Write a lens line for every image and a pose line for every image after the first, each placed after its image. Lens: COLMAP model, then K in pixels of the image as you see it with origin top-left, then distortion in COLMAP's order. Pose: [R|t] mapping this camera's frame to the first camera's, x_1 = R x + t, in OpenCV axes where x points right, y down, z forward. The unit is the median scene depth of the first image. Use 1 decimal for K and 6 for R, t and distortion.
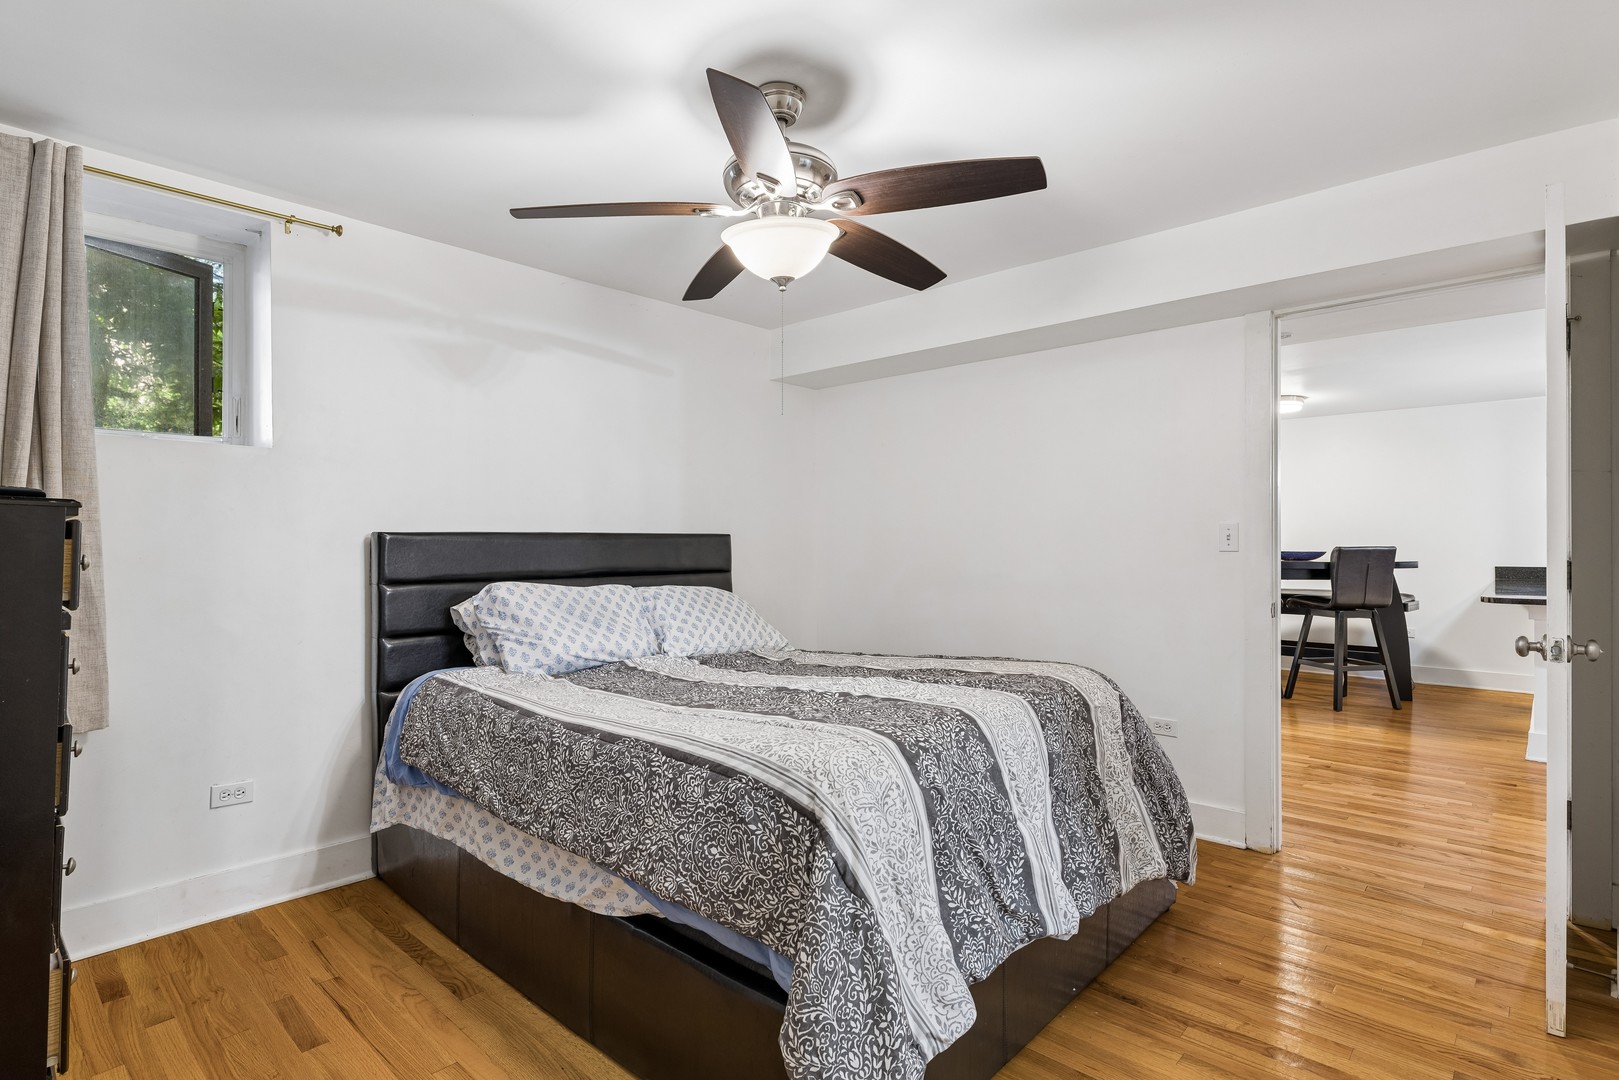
lens RADIAL K [[814.5, 0, 813.6], [0, 814.5, 539.3], [0, 0, 1]] dist [-0.002315, -0.000097]
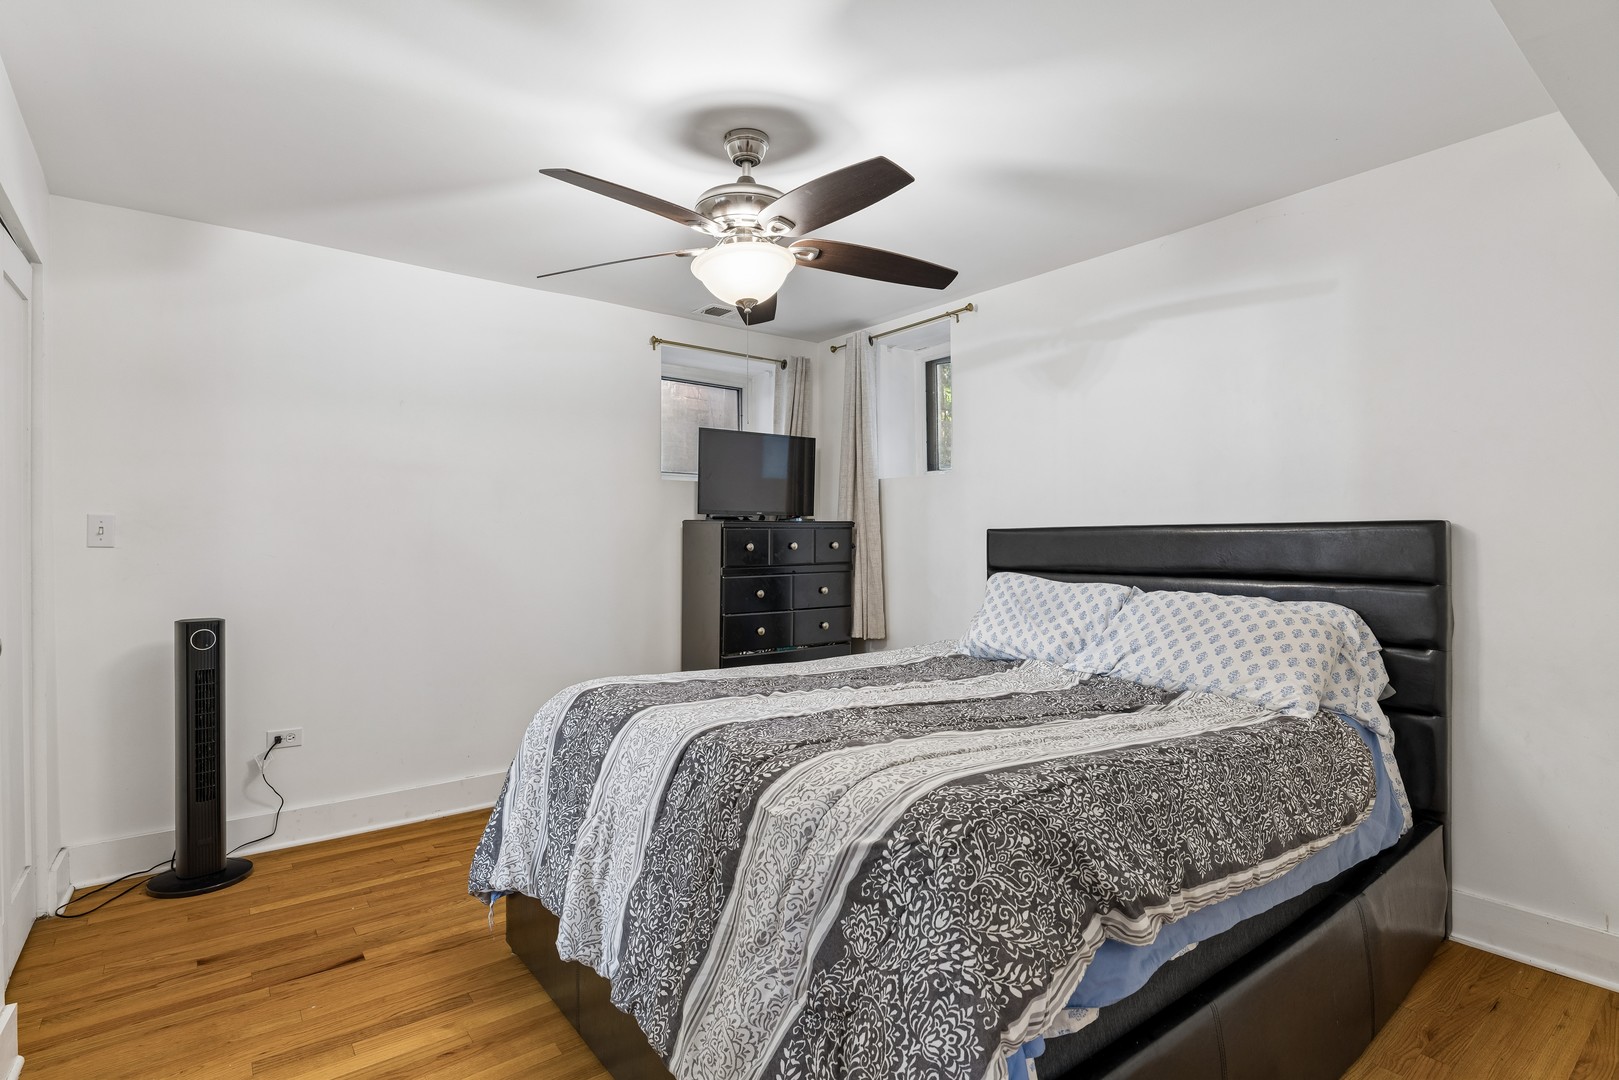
lens RADIAL K [[814.5, 0, 814.5], [0, 814.5, 540.3], [0, 0, 1]] dist [-0.002315, -0.000097]
pose [[-0.167375, -0.001556, -0.985892, 0.707529], [0.012171, 0.999919, -0.003645, 0.008222], [0.985818, -0.012609, -0.167343, 0.860328]]
